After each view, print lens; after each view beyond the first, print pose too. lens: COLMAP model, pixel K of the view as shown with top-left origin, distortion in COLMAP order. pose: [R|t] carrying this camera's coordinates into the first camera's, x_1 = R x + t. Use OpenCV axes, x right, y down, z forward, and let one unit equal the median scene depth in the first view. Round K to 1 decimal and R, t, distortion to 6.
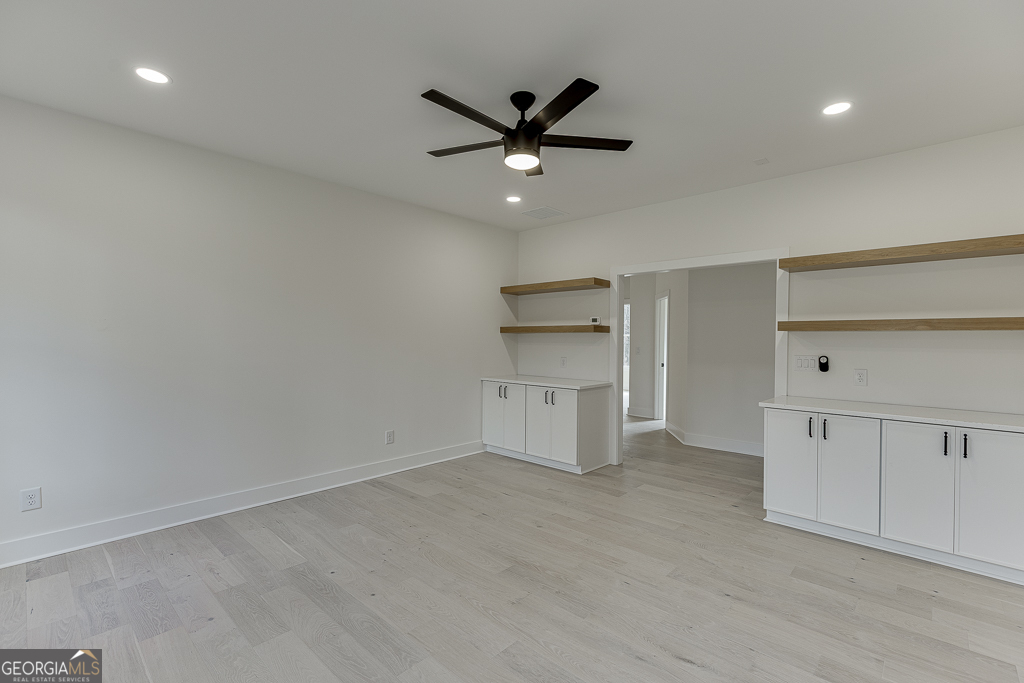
lens RADIAL K [[457.5, 0, 518.3], [0, 457.5, 333.6], [0, 0, 1]] dist [0.011107, -0.000236]
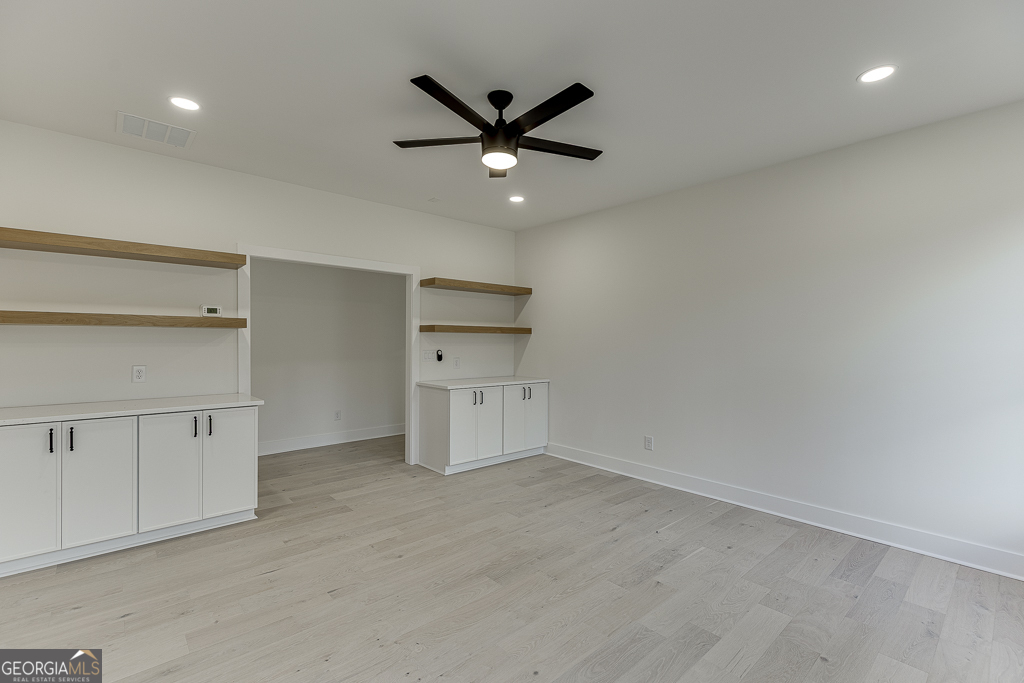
lens RADIAL K [[457.5, 0, 517.8], [0, 457.5, 345.5], [0, 0, 1]] dist [0.011107, -0.000236]
pose [[0.090620, -0.016999, 0.995740, -0.658698], [-0.020802, 0.999604, 0.018959, 0.002200], [-0.995668, -0.022431, 0.090230, 0.593854]]
